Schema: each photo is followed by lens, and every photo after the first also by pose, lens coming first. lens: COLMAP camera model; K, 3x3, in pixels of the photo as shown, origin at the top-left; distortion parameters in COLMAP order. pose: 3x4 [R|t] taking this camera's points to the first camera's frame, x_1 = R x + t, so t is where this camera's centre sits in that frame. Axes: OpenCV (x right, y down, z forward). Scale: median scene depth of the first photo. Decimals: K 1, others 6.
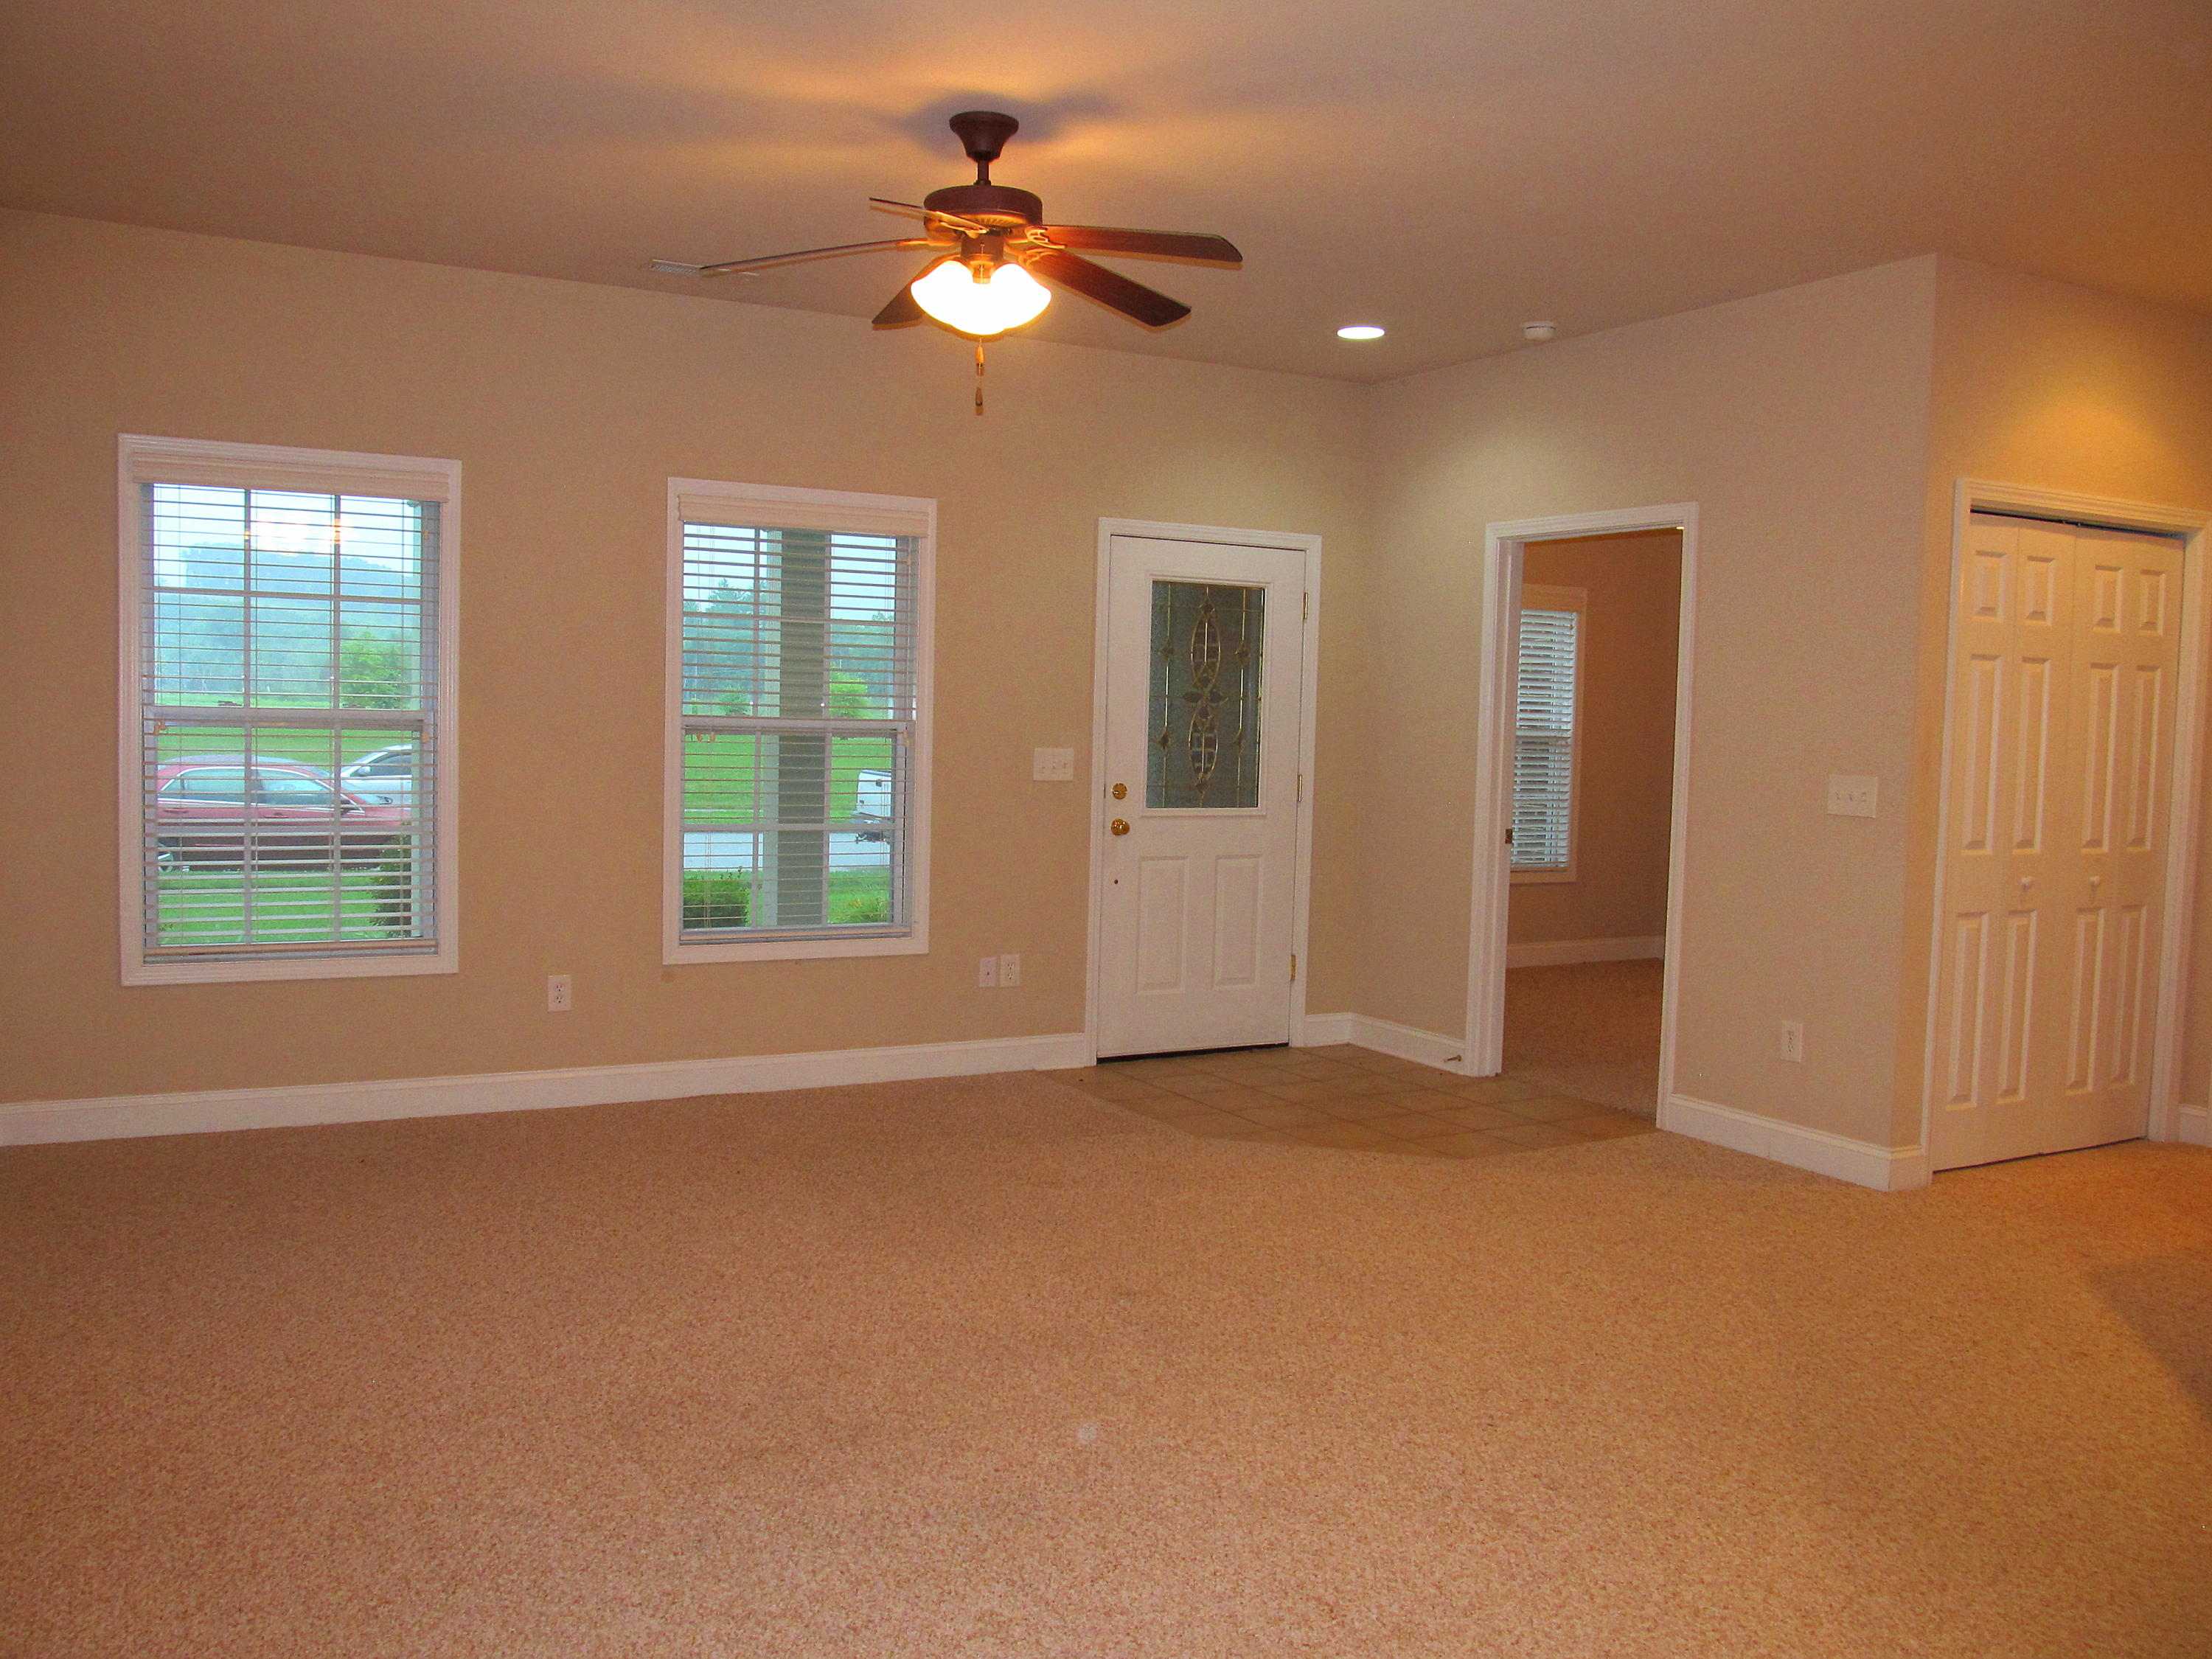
lens RADIAL K [[1888.4, 0, 1105.2], [0, 1888.4, 794.2], [0, 0, 1]] dist [-0.069884, -0.003076]
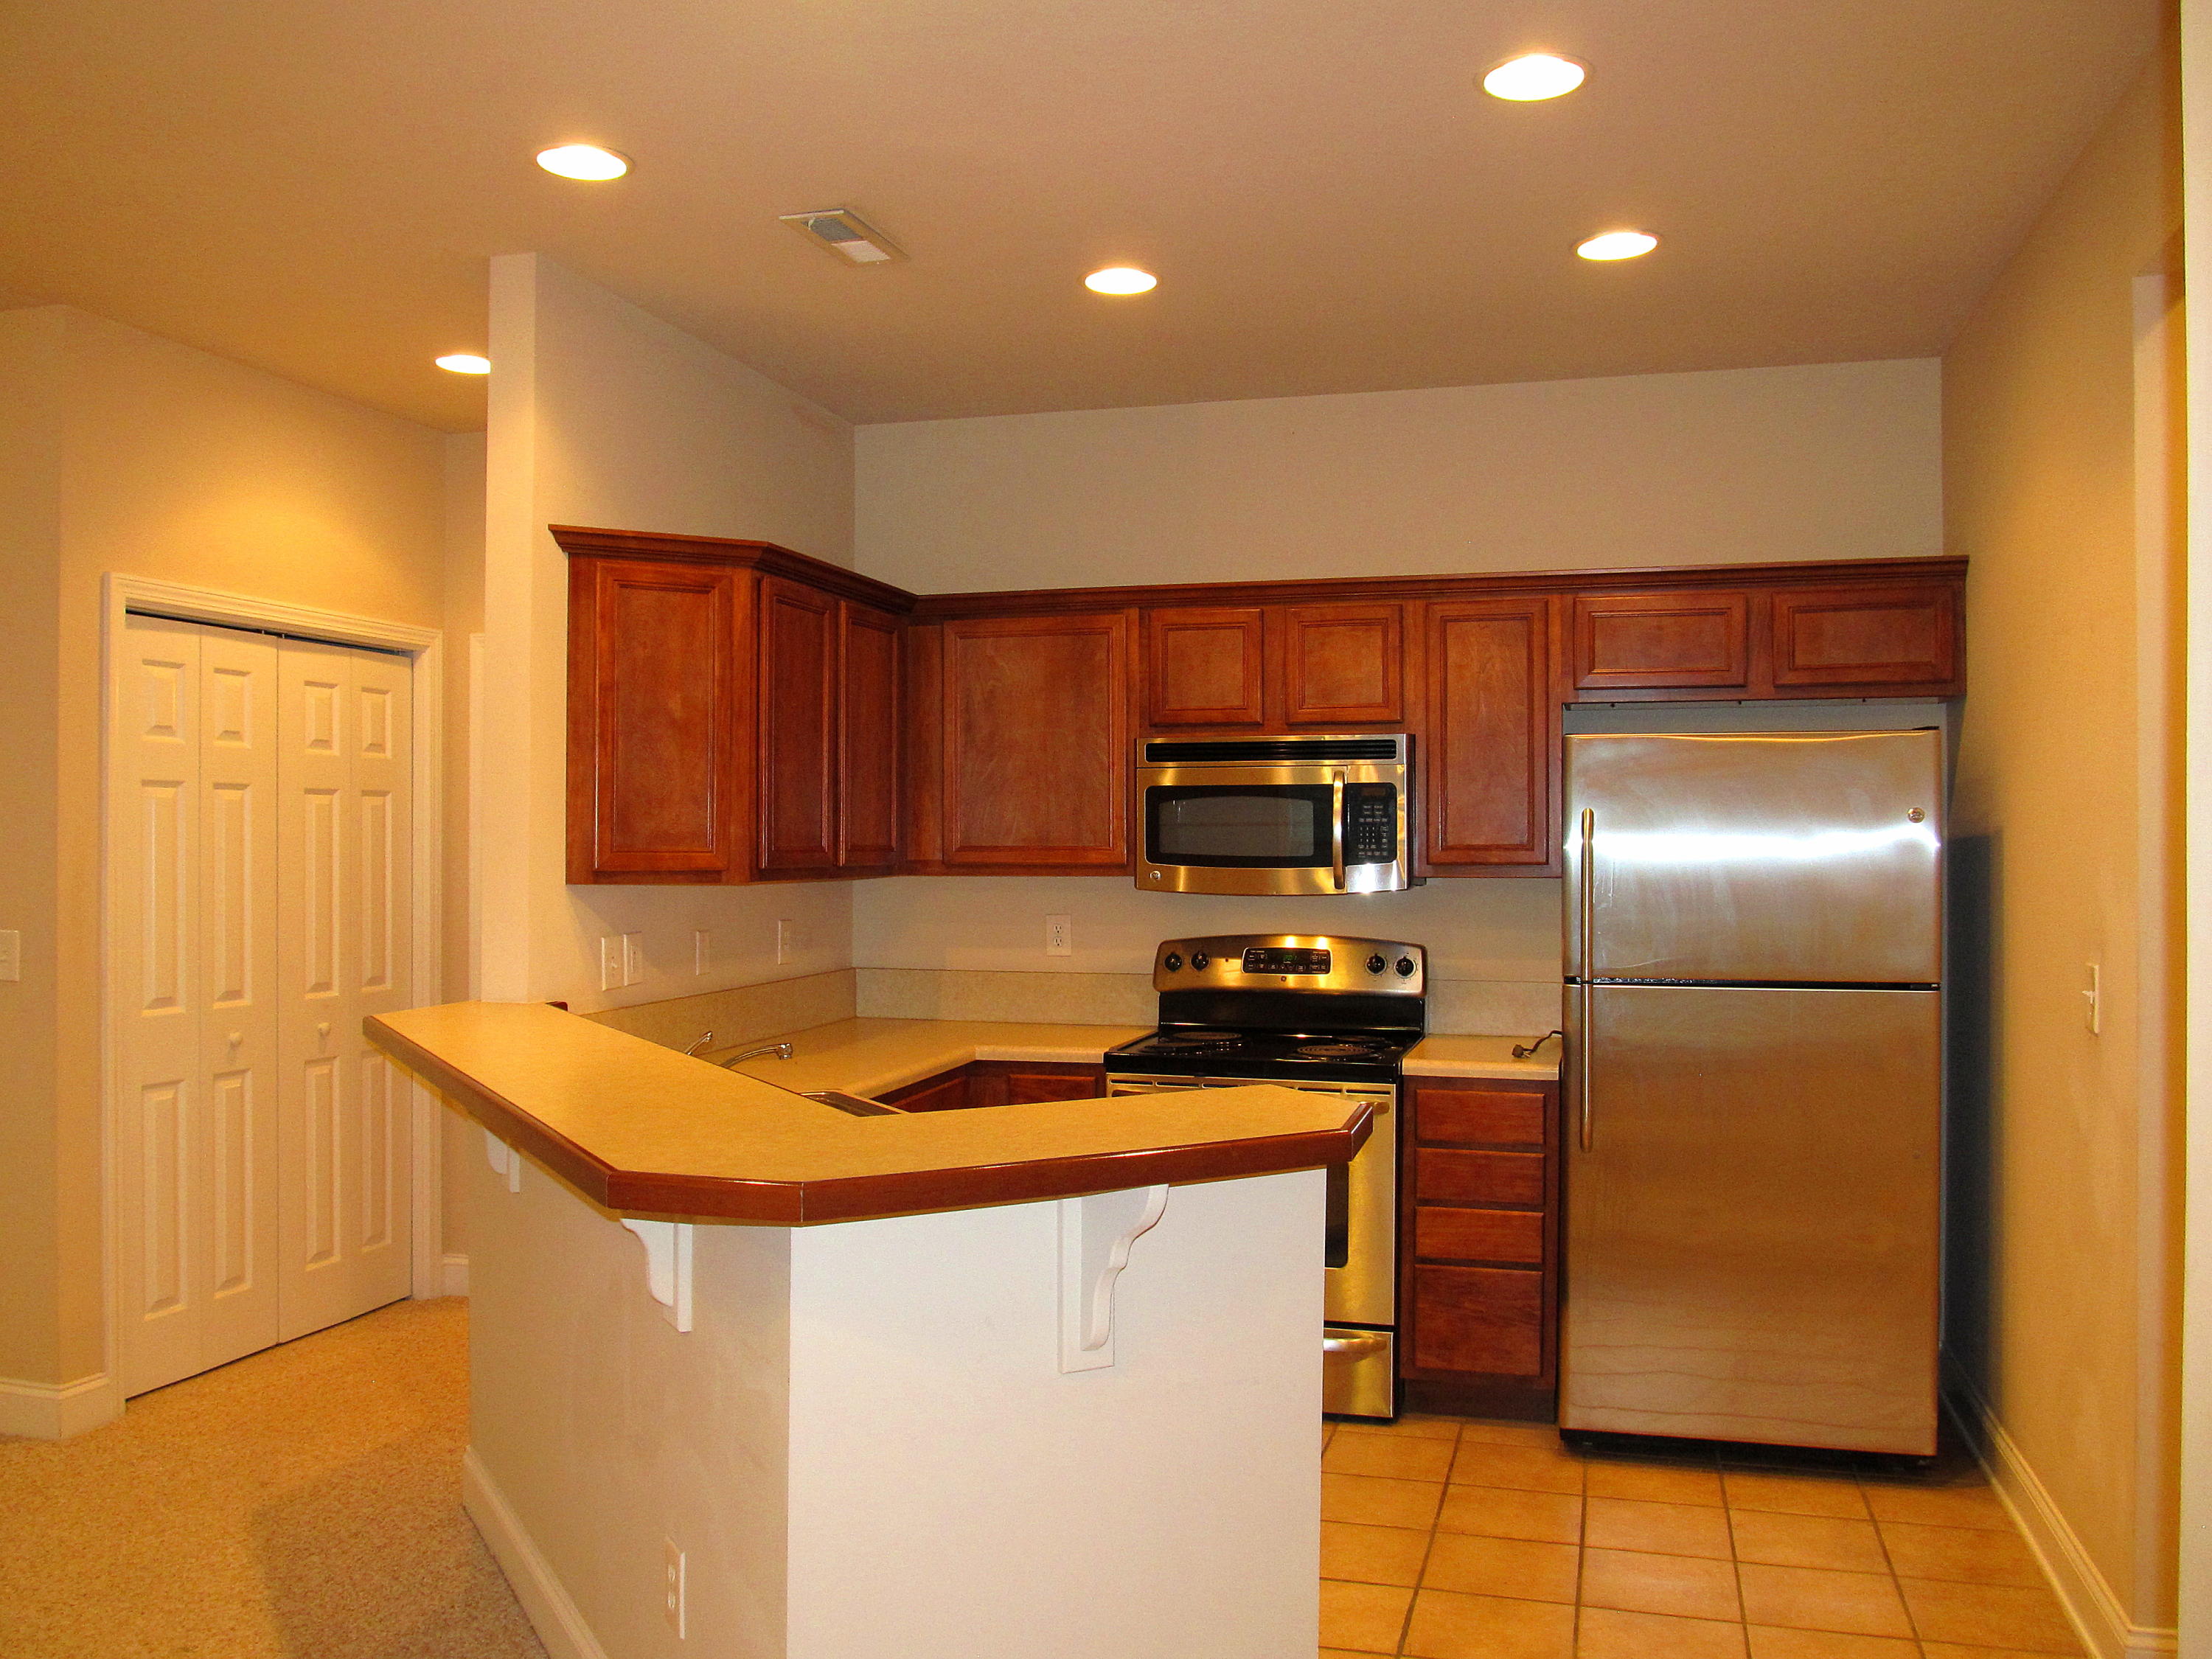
lens RADIAL K [[1830.5, 0, 1106.0], [0, 1830.5, 829.5], [0, 0, 1]] dist [-0.068573, -0.000933]
pose [[0.701939, -0.029062, 0.711644, 0.177155], [0.069258, 0.997217, -0.027590, 0.000719], [-0.708861, 0.068654, 0.701999, 0.100888]]
